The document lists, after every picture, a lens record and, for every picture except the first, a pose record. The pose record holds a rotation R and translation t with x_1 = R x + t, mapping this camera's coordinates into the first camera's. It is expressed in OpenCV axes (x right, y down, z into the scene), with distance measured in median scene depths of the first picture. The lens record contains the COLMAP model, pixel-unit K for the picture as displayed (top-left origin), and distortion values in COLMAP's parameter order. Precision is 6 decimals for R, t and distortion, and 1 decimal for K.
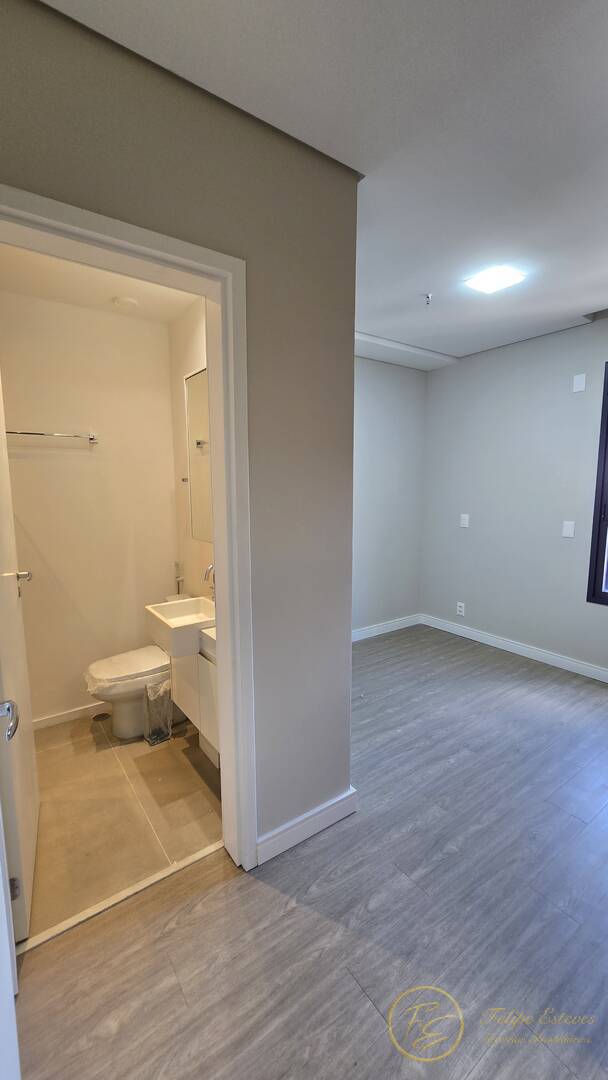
lens RADIAL K [[443.4, 0, 312.6], [0, 443.4, 541.1], [0, 0, 1]] dist [-0.002508, 0.004590]
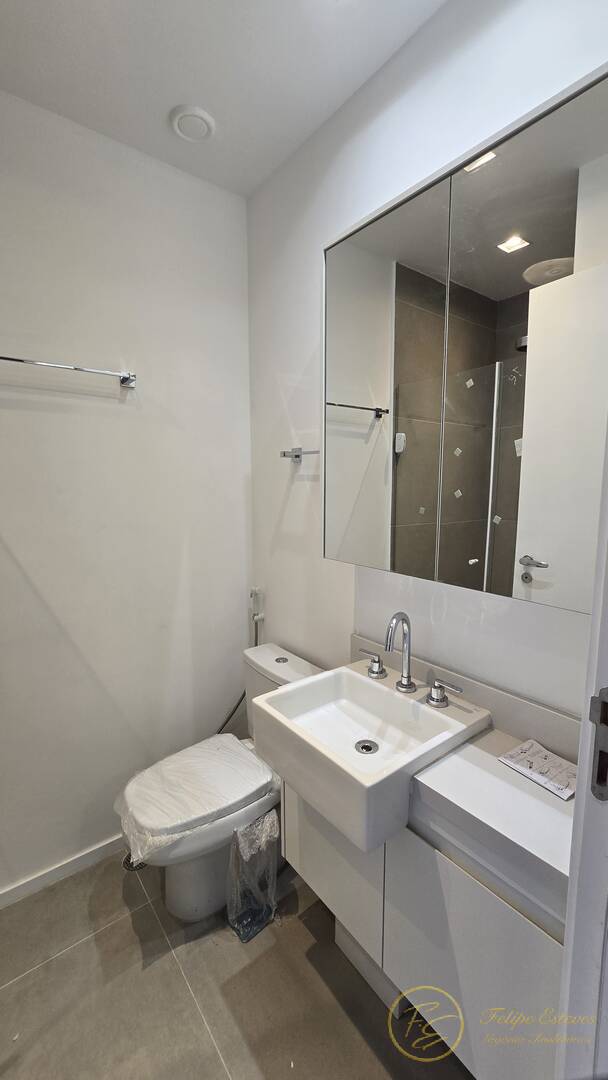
lens RADIAL K [[443.4, 0, 312.6], [0, 443.4, 541.1], [0, 0, 1]] dist [-0.002508, 0.004590]
pose [[0.999261, -0.000561, 0.038442, -0.285683], [0.000300, 0.999977, 0.006797, -0.029861], [-0.038445, -0.006781, 0.999238, 0.434120]]
